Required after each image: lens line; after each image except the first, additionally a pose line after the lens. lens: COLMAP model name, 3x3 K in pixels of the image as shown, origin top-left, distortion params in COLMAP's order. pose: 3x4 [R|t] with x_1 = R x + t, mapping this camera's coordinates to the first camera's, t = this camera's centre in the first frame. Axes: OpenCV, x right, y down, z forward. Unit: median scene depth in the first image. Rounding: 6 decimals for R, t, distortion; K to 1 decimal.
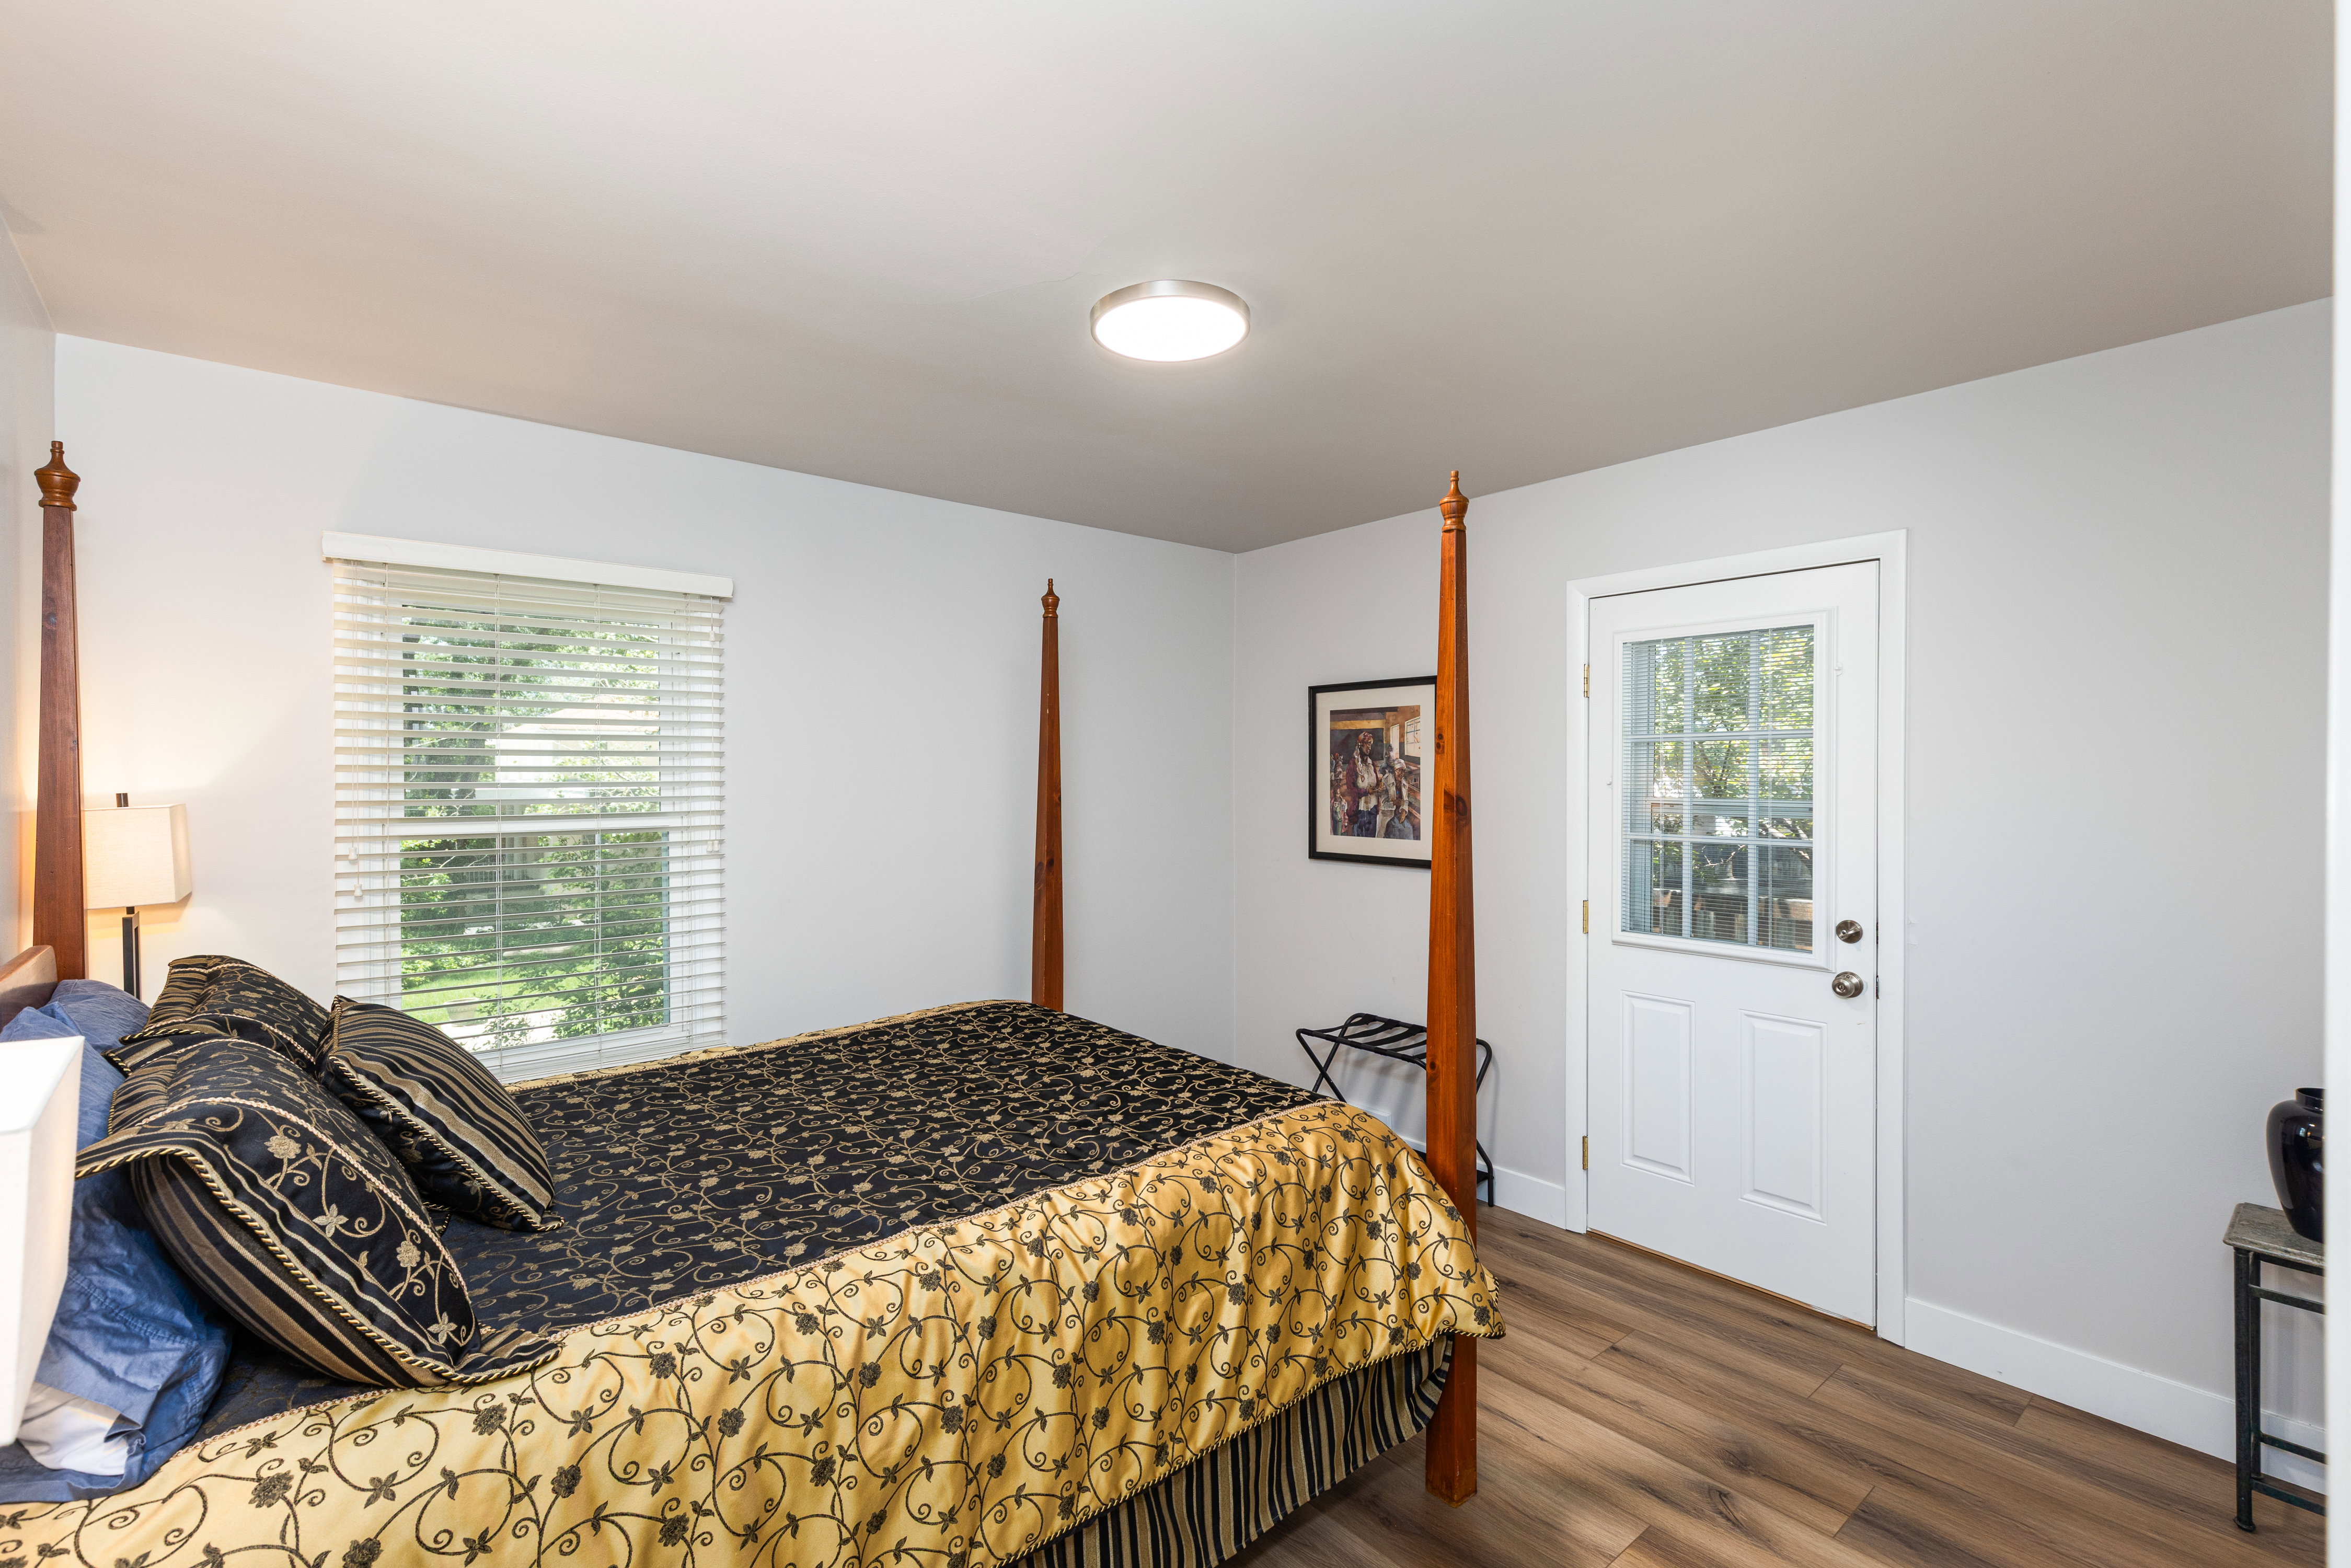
lens RADIAL K [[1073.5, 0, 1188.0], [0, 1073.5, 782.8], [0, 0, 1]] dist [0.010625, -0.001357]
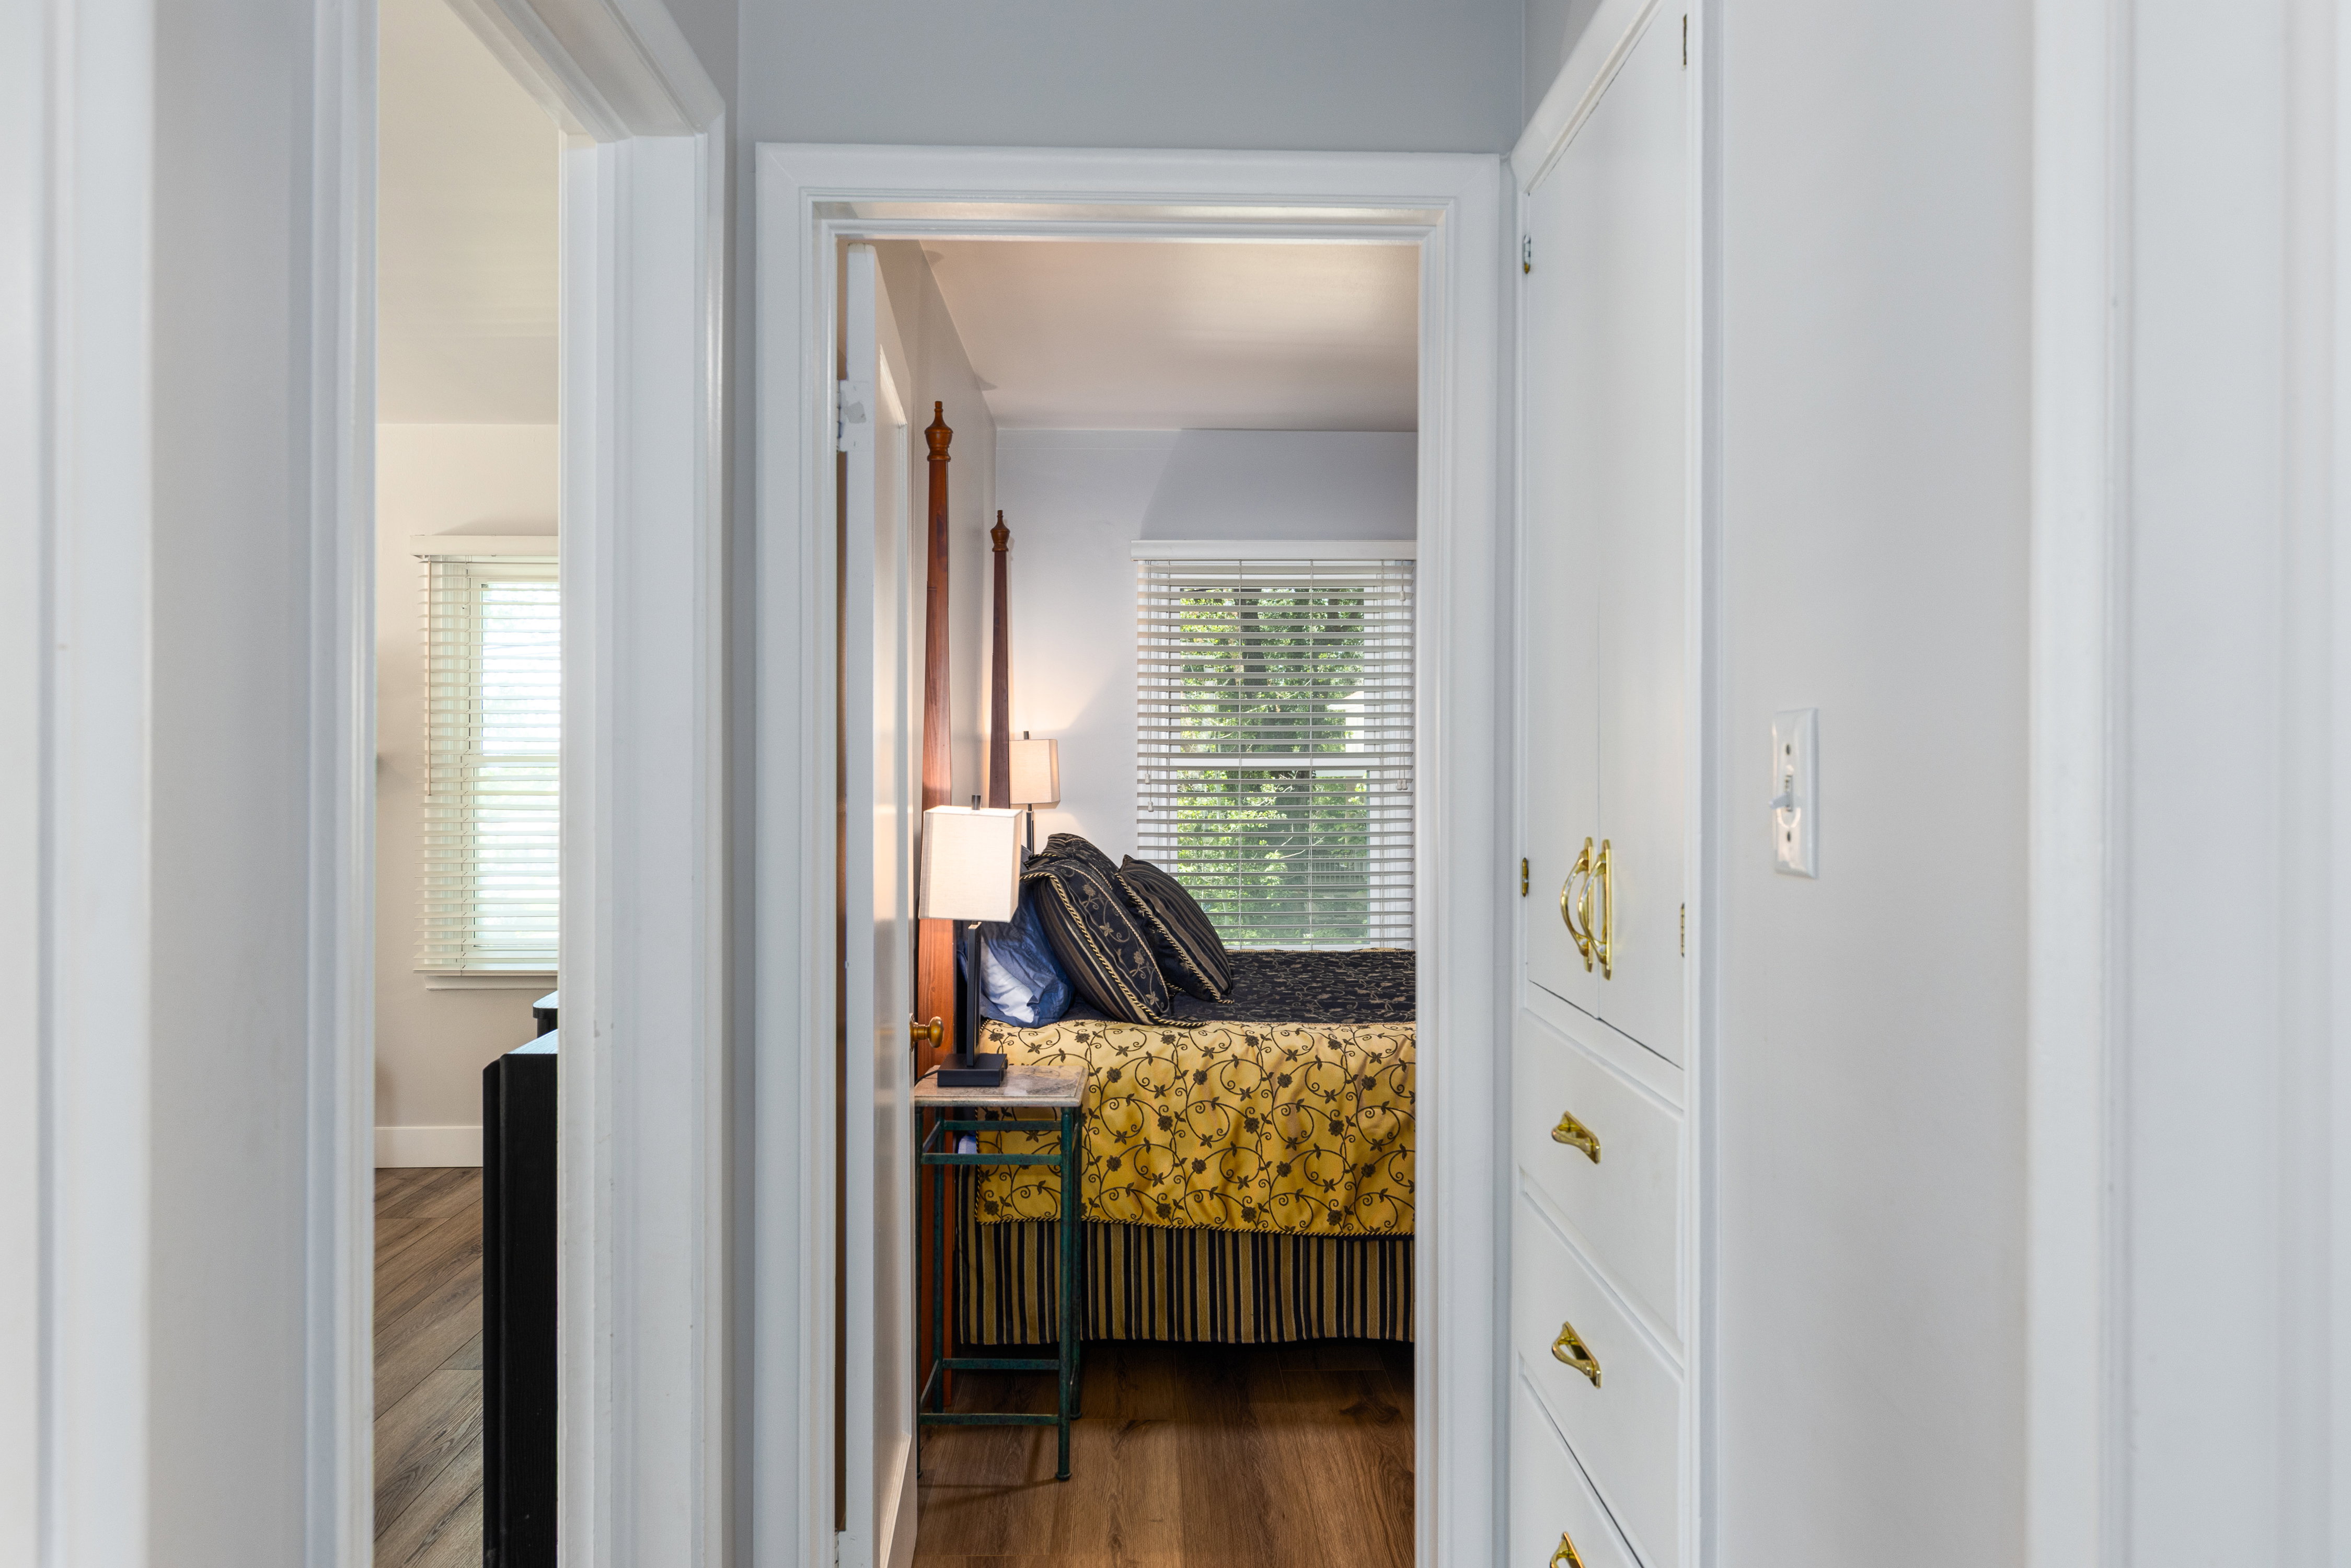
lens RADIAL K [[1633.8, 0, 1173.1], [0, 1633.8, 774.4], [0, 0, 1]] dist [0.001300, 0.000000]
pose [[0.777543, 0.011473, -0.628725, 1.070146], [-0.007307, 0.999931, 0.009210, 0.085314], [0.628788, -0.002567, 0.777573, -1.132752]]
